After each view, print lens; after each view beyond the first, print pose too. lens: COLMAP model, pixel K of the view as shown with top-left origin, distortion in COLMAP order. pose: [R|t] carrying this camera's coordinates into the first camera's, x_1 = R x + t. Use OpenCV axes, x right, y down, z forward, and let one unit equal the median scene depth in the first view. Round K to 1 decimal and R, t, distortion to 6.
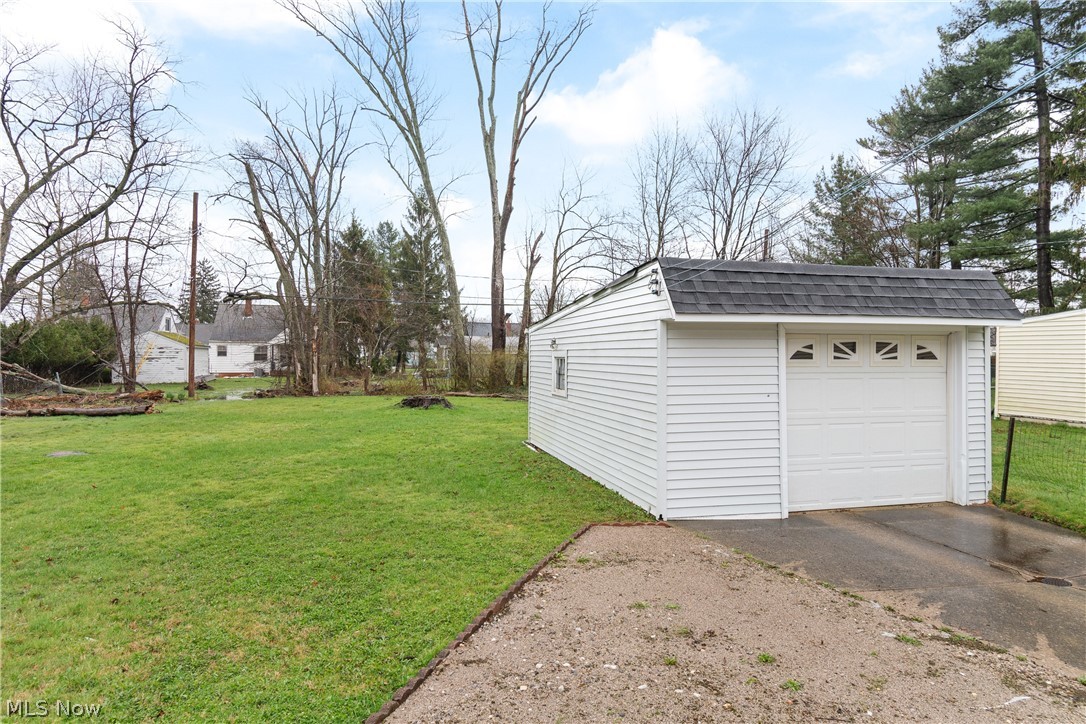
lens RADIAL K [[642.6, 0, 541.7], [0, 642.6, 352.0], [0, 0, 1]] dist [-0.001908, -0.001232]
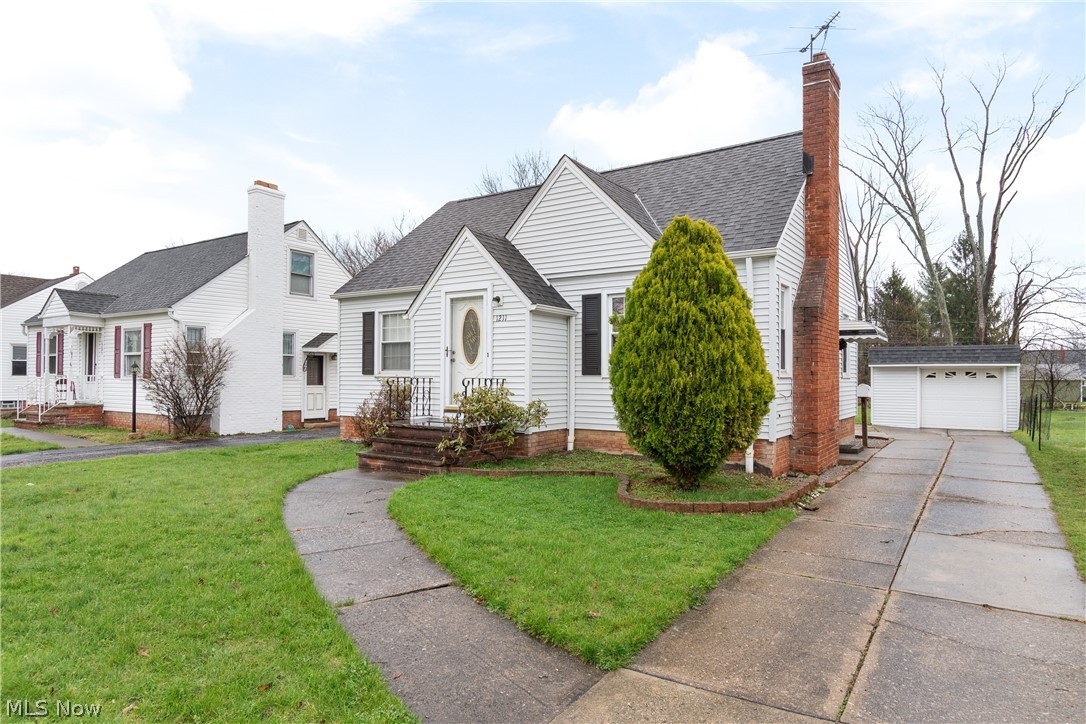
lens RADIAL K [[642.6, 0, 541.2], [0, 642.6, 366.0], [0, 0, 1]] dist [-0.001908, -0.001232]
pose [[0.649558, -0.013524, -0.760192, 0.311775], [-0.002145, 0.999805, -0.019621, 0.003994], [0.760309, 0.014376, 0.649402, -0.484490]]
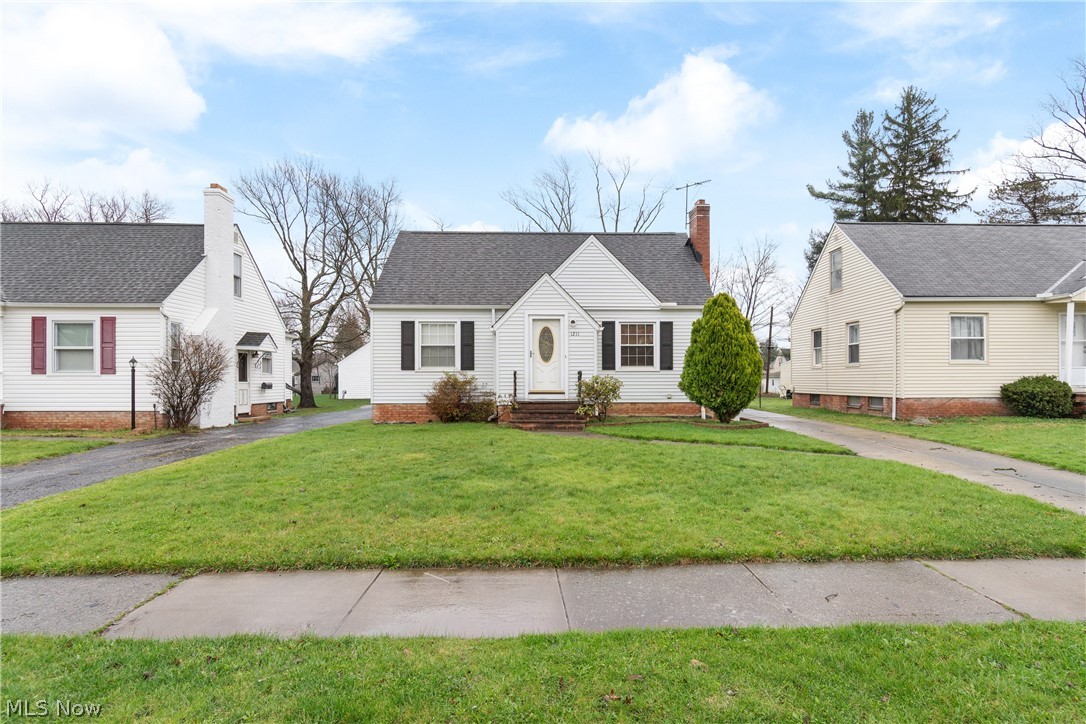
lens RADIAL K [[642.6, 0, 539.3], [0, 642.6, 366.7], [0, 0, 1]] dist [-0.001908, -0.001232]
pose [[0.968937, -0.010071, -0.247103, 0.155496], [0.004540, 0.999727, -0.022941, 0.011753], [0.247267, 0.021106, 0.968718, -0.795724]]
